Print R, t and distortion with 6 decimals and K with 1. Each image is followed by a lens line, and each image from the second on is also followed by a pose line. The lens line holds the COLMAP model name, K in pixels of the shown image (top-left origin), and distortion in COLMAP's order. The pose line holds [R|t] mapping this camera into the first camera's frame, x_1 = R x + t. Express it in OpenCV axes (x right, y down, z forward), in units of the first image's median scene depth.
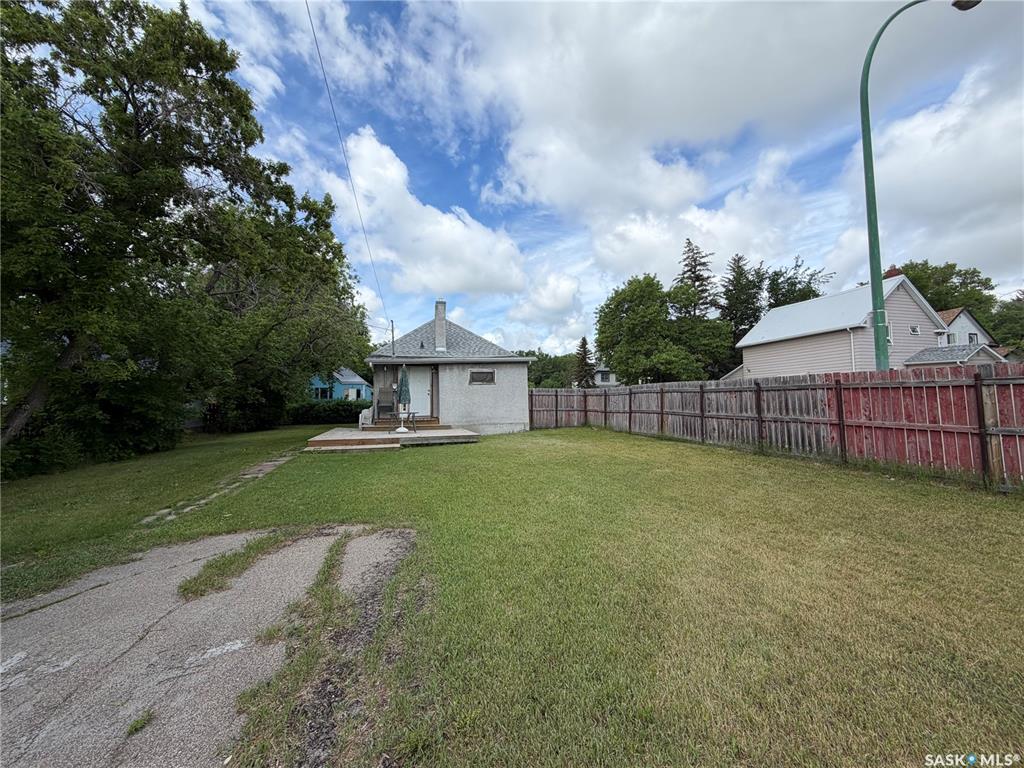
lens RADIAL K [[407.4, 0, 515.8], [0, 407.4, 386.2], [0, 0, 1]] dist [0.000577, -0.000360]
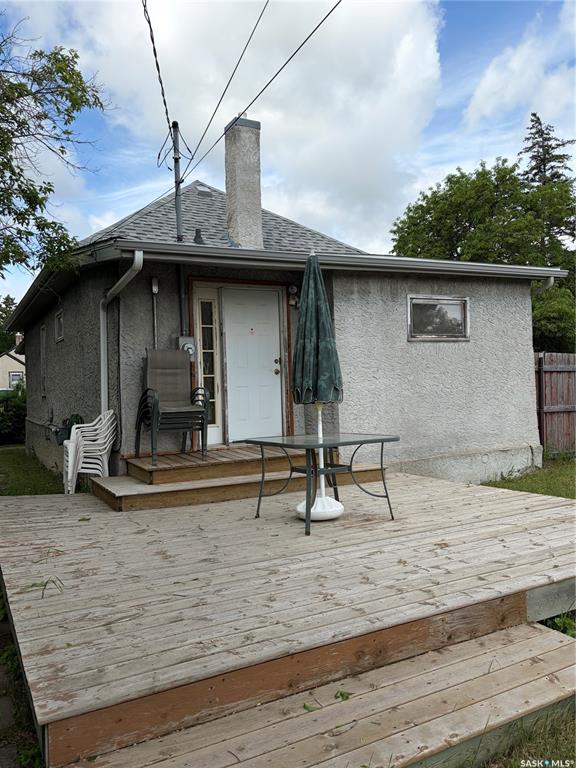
lens RADIAL K [[578.1, 0, 285.3], [0, 578.1, 378.5], [0, 0, 1]] dist [0.046130, -0.008063]
pose [[0.965200, -0.014226, 0.261124, -0.342876], [0.010730, 0.999833, 0.014810, 0.018514], [-0.261291, -0.011493, 0.965192, 0.570976]]
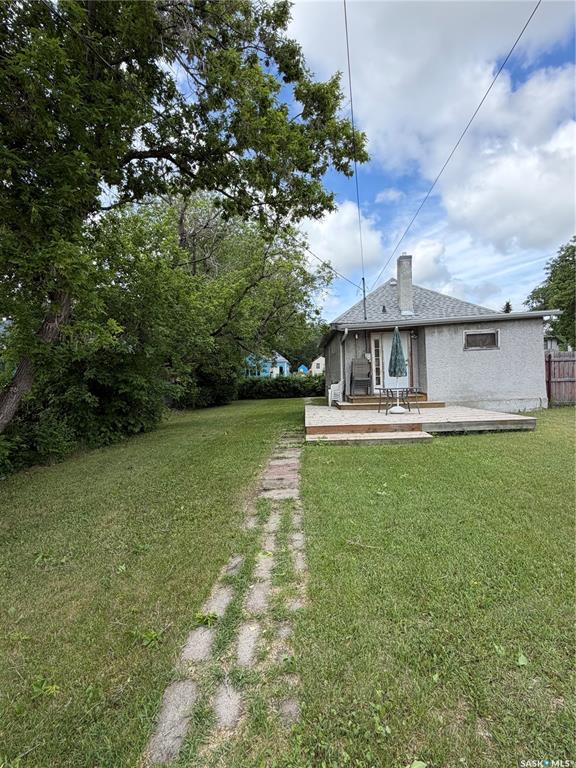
lens RADIAL K [[352.5, 0, 293.4], [0, 352.5, 383.1], [0, 0, 1]] dist [-0.000876, 0.000054]
pose [[0.956975, -0.019984, -0.289482, -0.236670], [0.036871, 0.997914, 0.052997, 0.010445], [0.287819, -0.061390, 0.955715, 0.251623]]
